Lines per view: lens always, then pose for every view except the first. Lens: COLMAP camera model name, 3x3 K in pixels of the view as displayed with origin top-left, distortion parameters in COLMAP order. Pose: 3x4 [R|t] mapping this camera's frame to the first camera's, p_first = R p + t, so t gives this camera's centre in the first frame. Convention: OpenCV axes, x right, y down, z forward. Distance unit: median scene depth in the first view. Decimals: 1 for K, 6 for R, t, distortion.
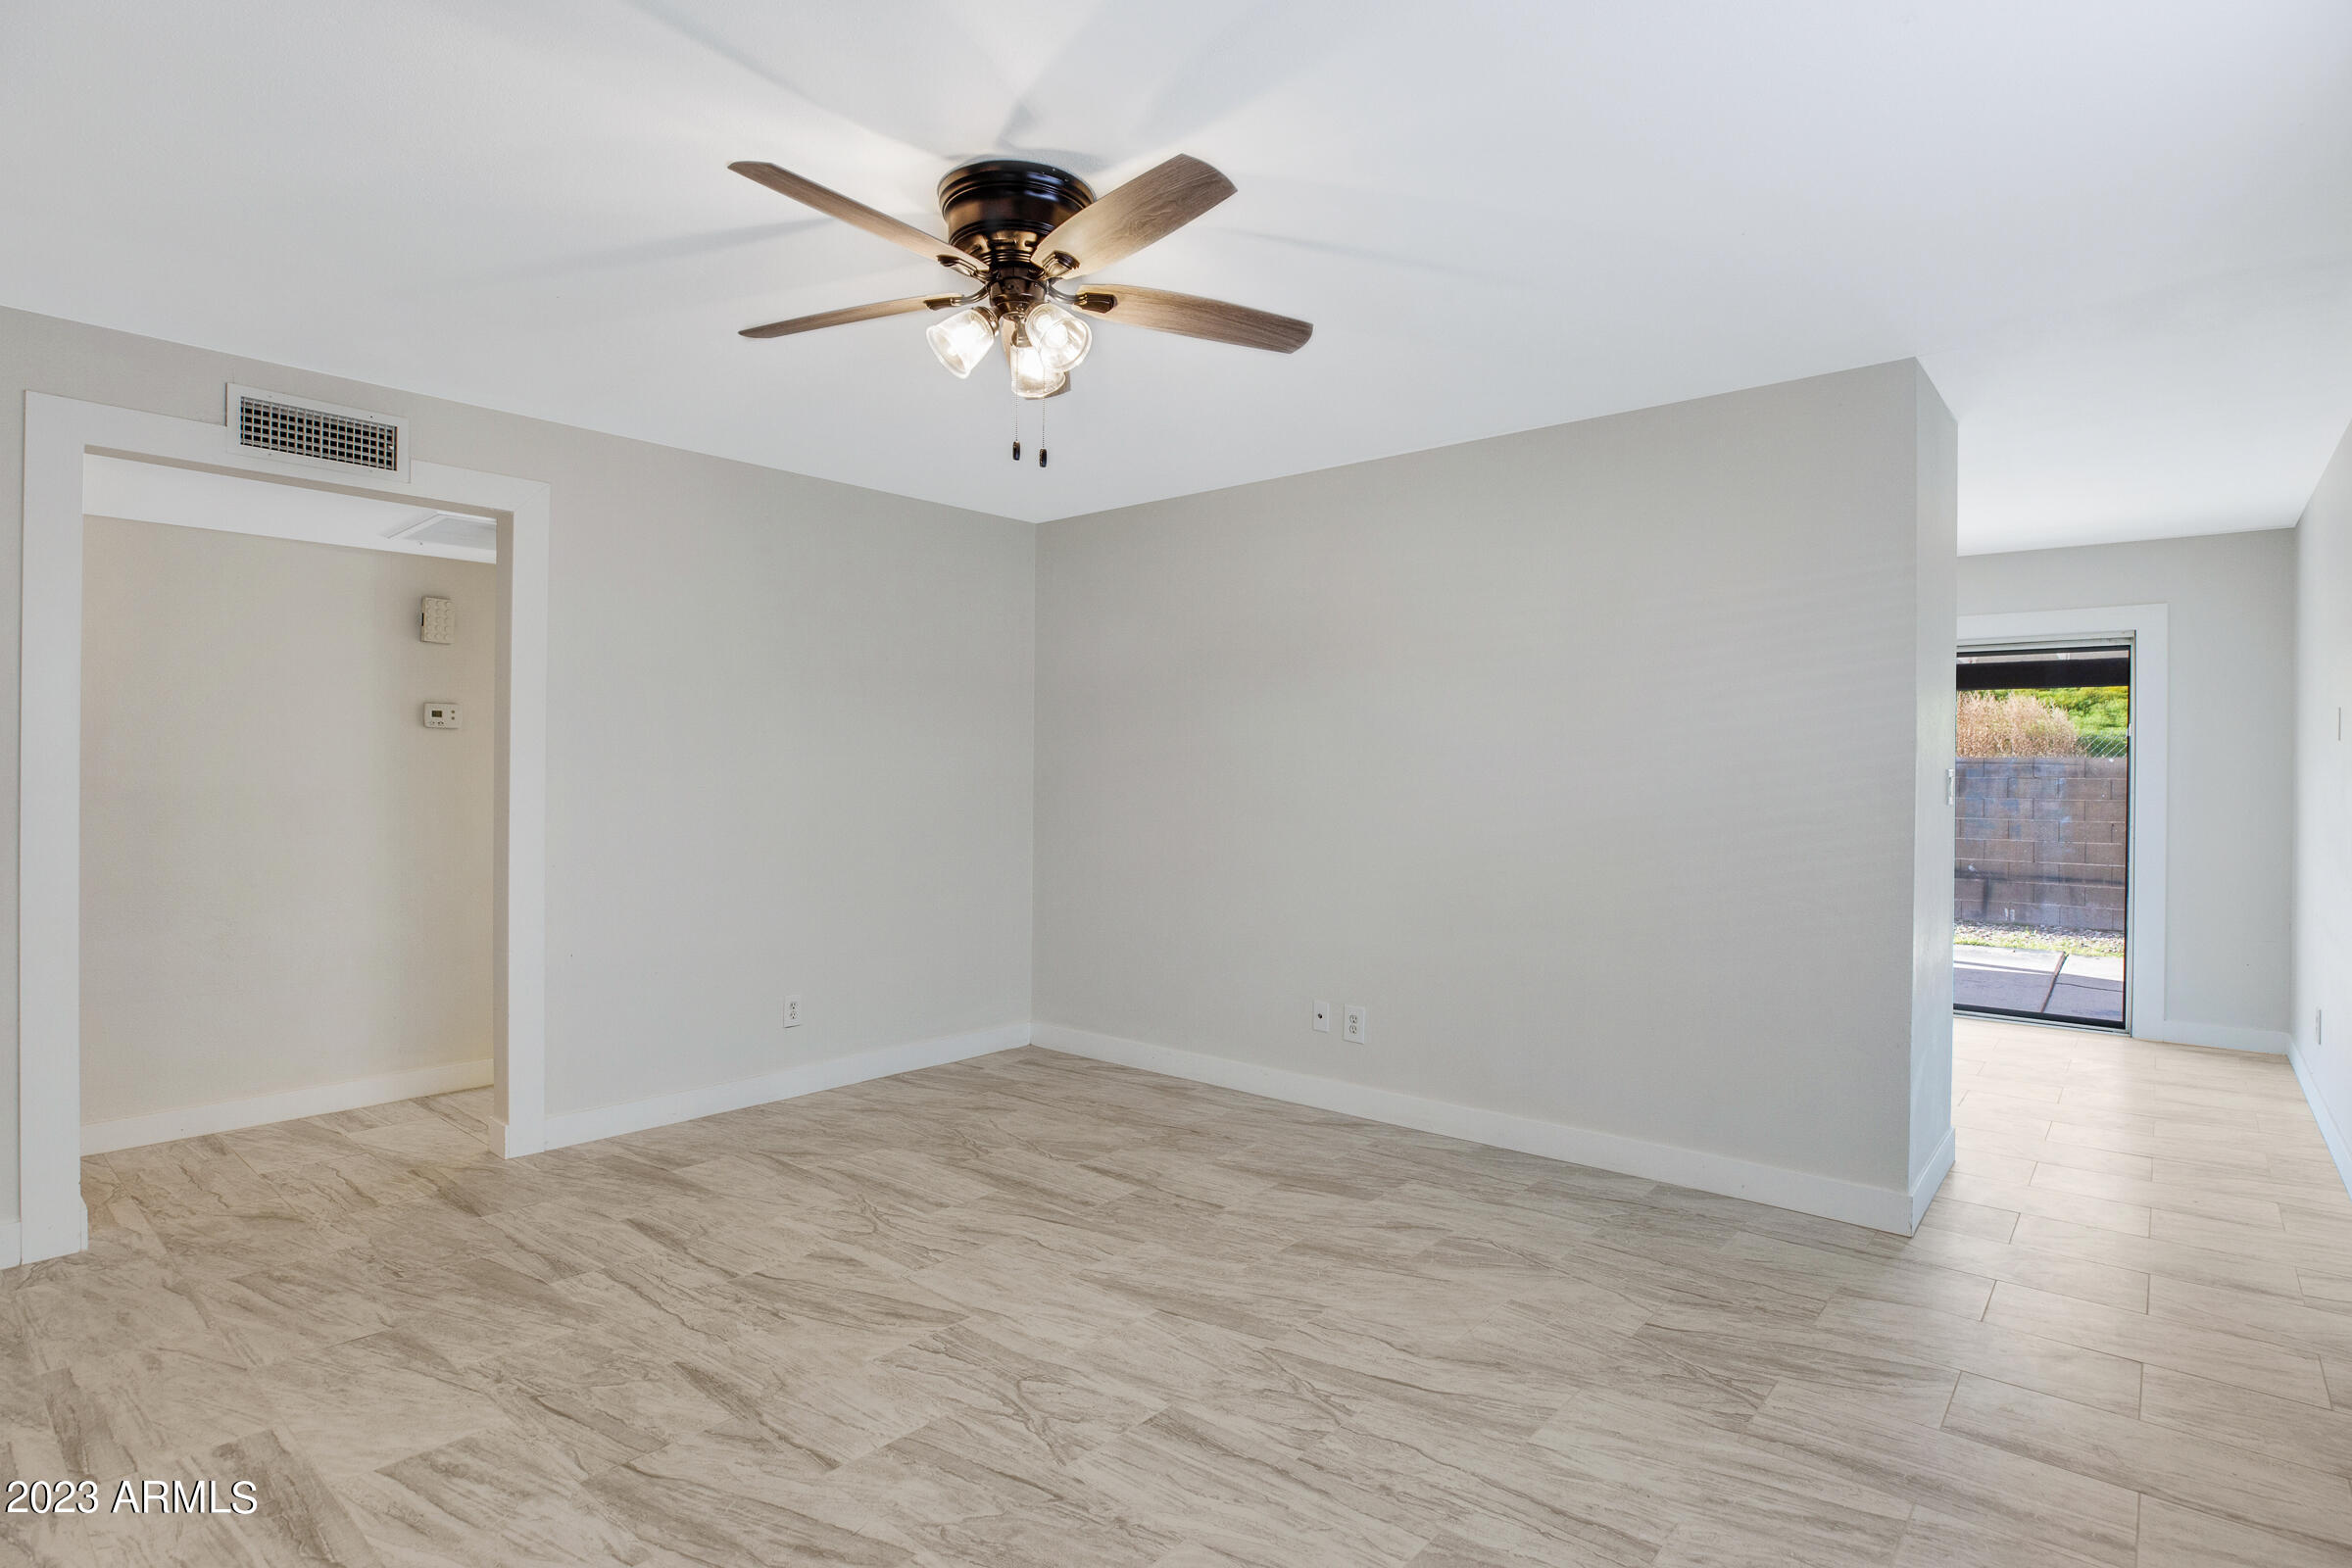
lens RADIAL K [[1183.0, 0, 1173.7], [0, 1183.0, 776.8], [0, 0, 1]] dist [-0.022540, 0.002424]
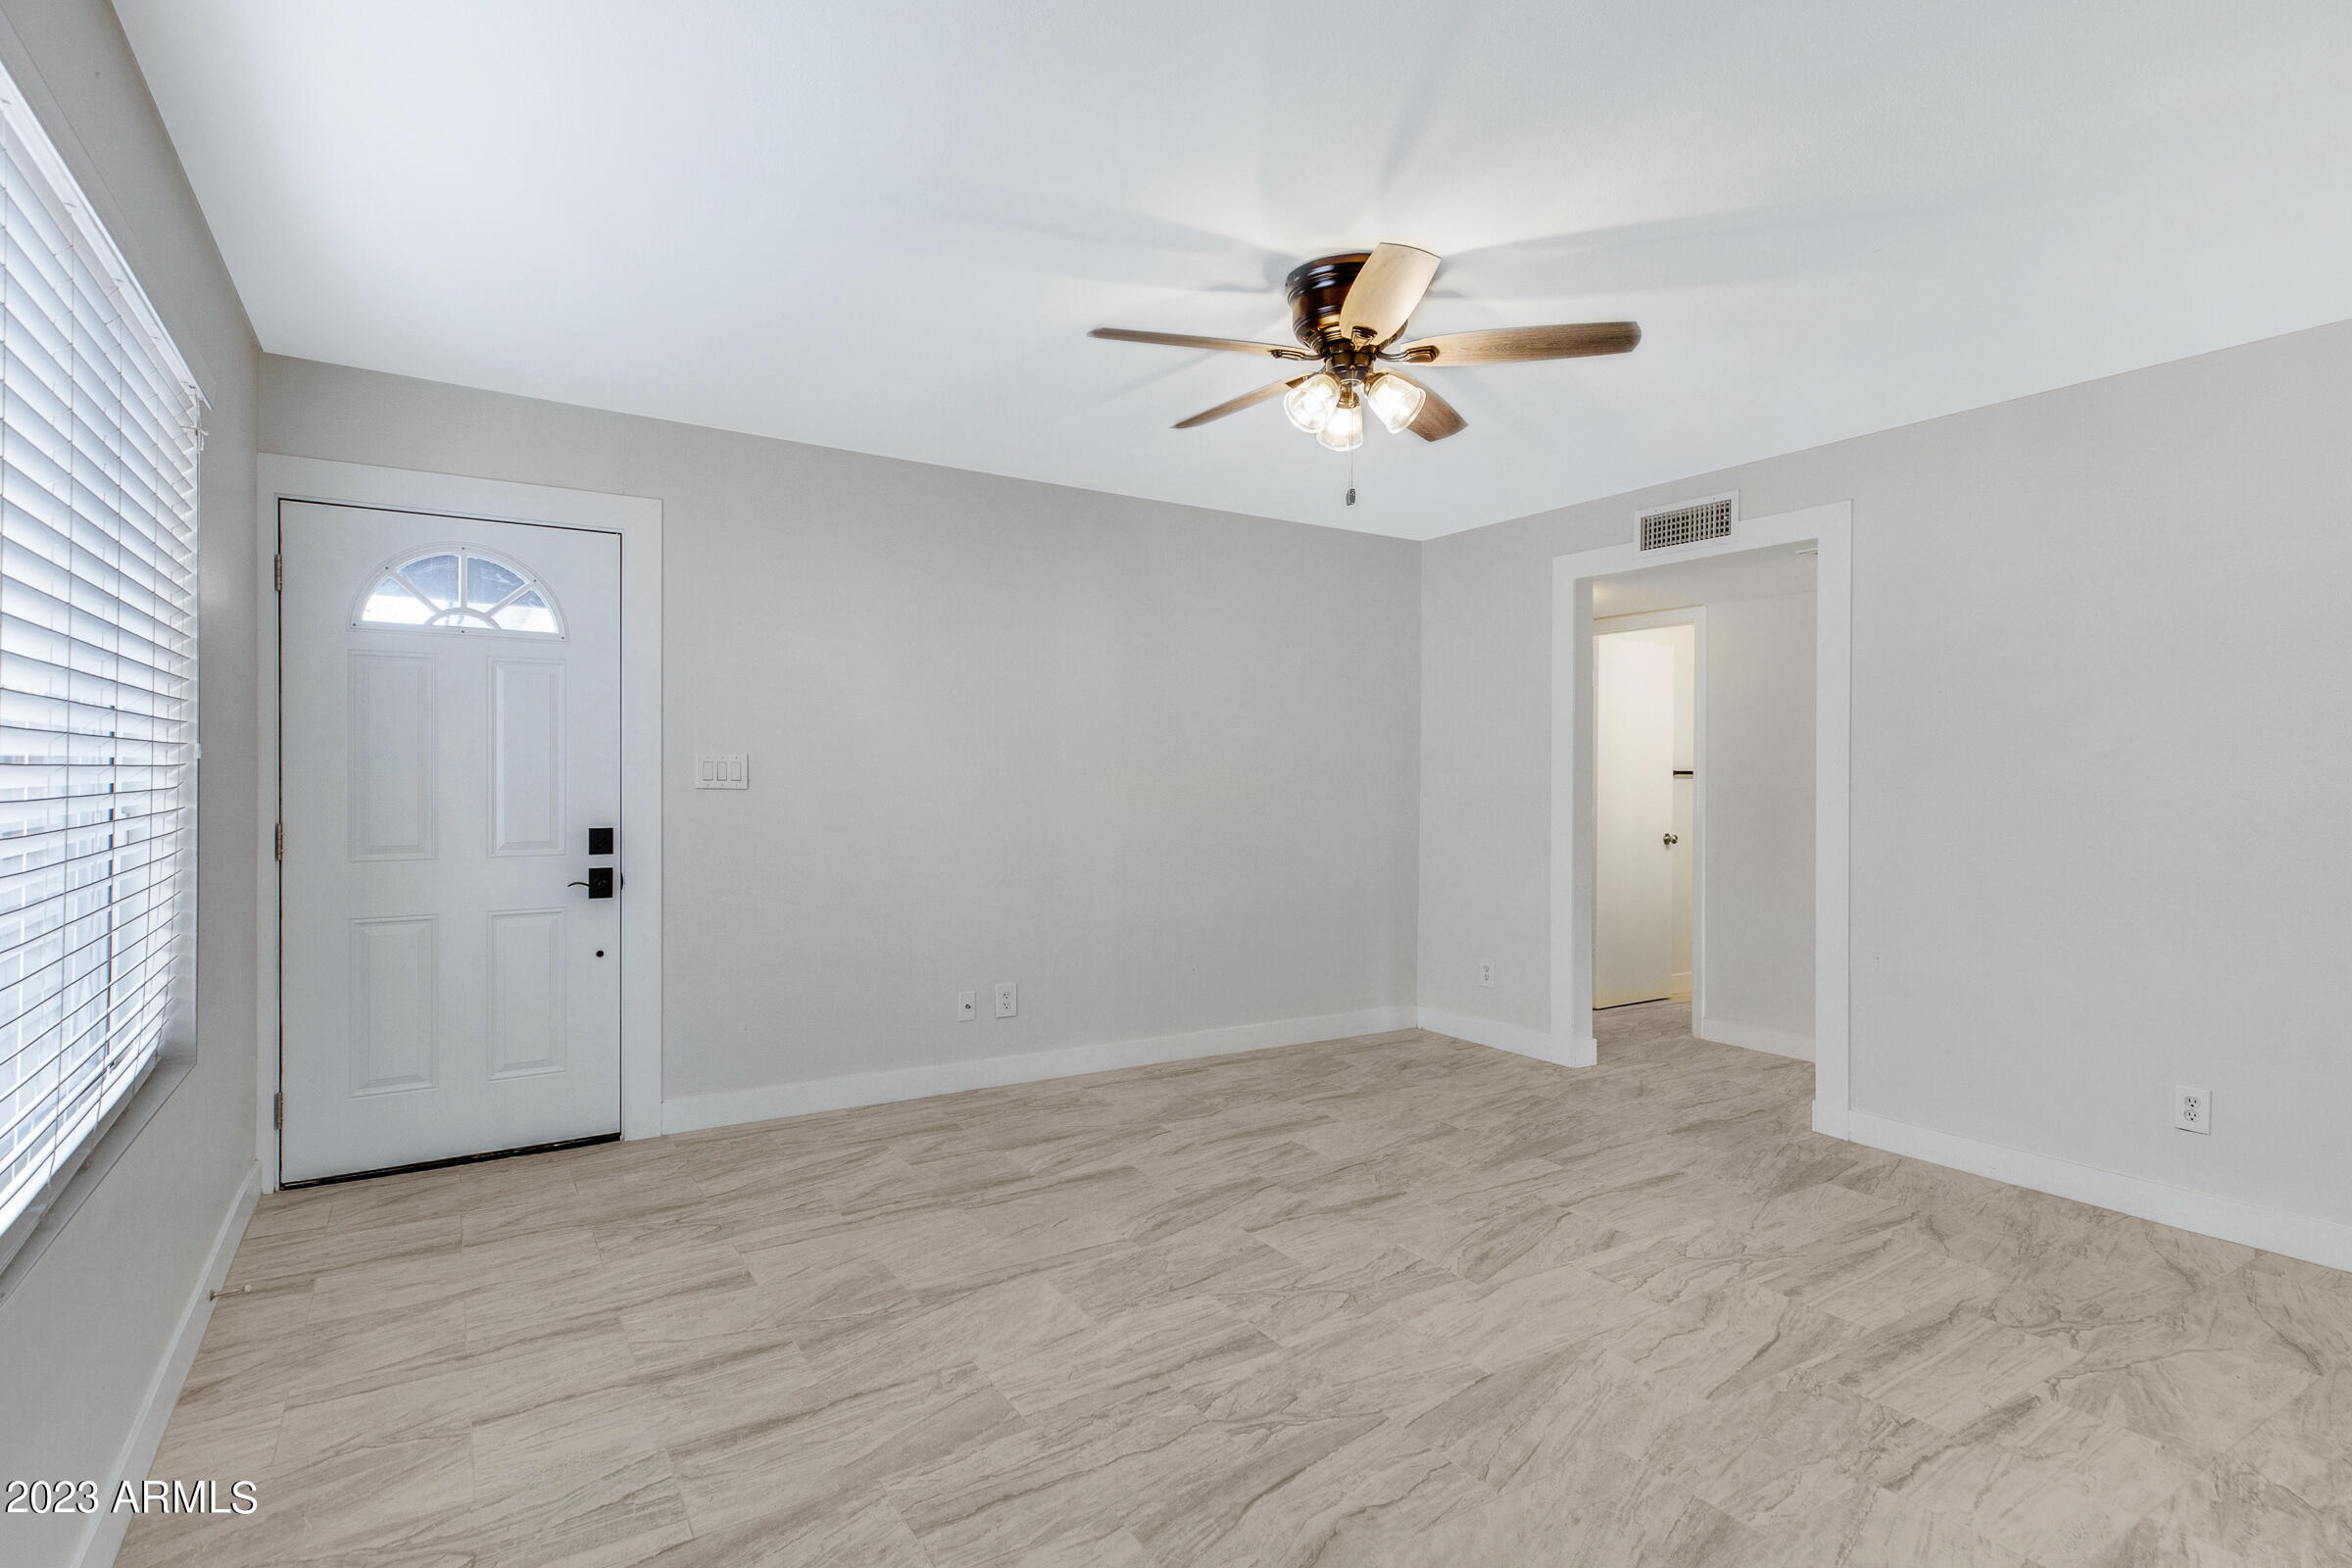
lens RADIAL K [[1183.0, 0, 1188.5], [0, 1183.0, 771.4], [0, 0, 1]] dist [-0.022540, 0.002424]
pose [[-0.293098, -0.016765, -0.955935, 0.784886], [-0.015485, 0.999798, -0.012787, 0.014291], [0.955957, 0.011055, -0.293298, 0.903201]]
